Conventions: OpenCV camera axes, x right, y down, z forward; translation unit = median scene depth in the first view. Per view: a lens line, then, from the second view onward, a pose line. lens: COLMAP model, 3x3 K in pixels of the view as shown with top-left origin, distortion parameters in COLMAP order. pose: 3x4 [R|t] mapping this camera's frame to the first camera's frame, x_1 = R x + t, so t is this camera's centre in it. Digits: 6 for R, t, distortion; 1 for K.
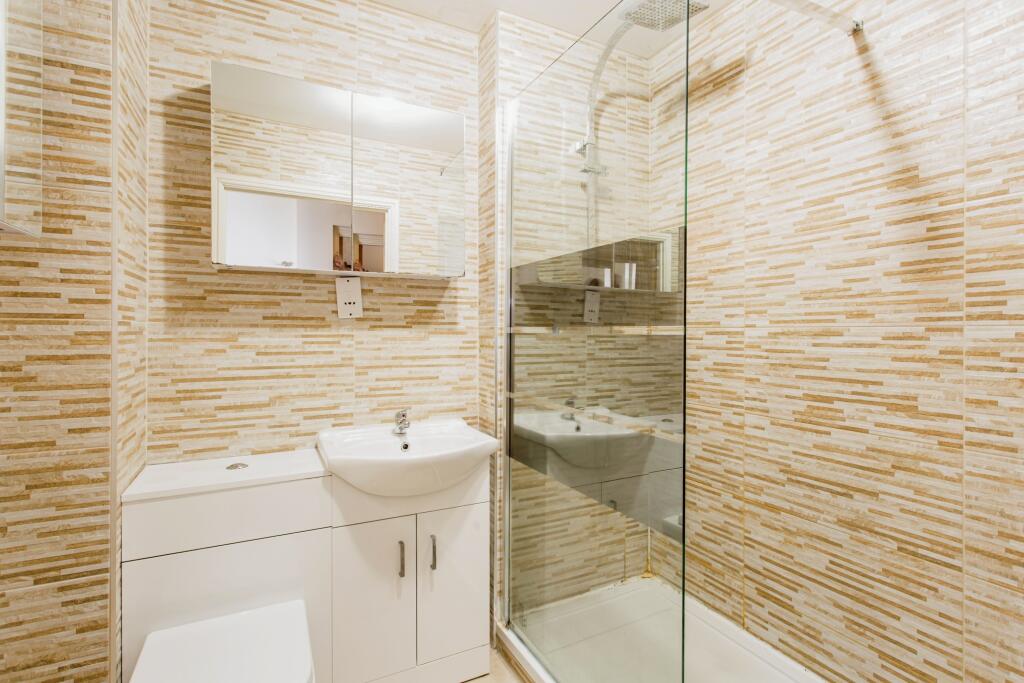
lens RADIAL K [[491.7, 0, 512.0], [0, 491.7, 333.5], [0, 0, 1]] dist [0.000509, 0.000223]
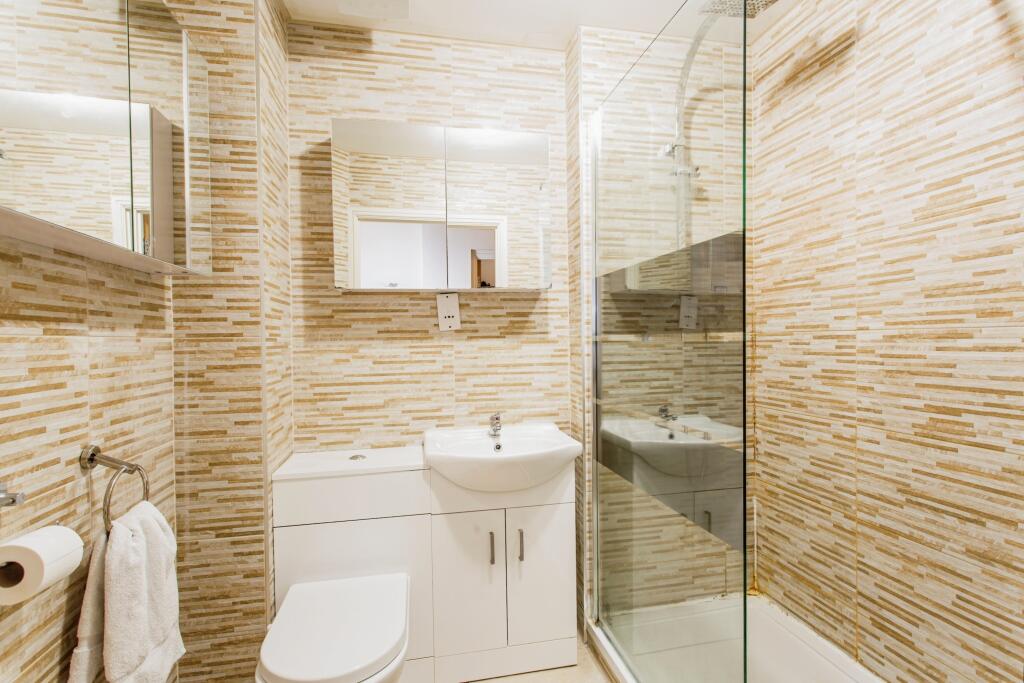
lens RADIAL K [[491.7, 0, 512.3], [0, 491.7, 347.8], [0, 0, 1]] dist [0.000509, 0.000223]
pose [[0.963812, -0.014321, -0.266199, 0.109434], [0.018203, 0.999761, 0.012122, -0.002757], [0.265962, -0.016529, 0.963842, -0.040144]]
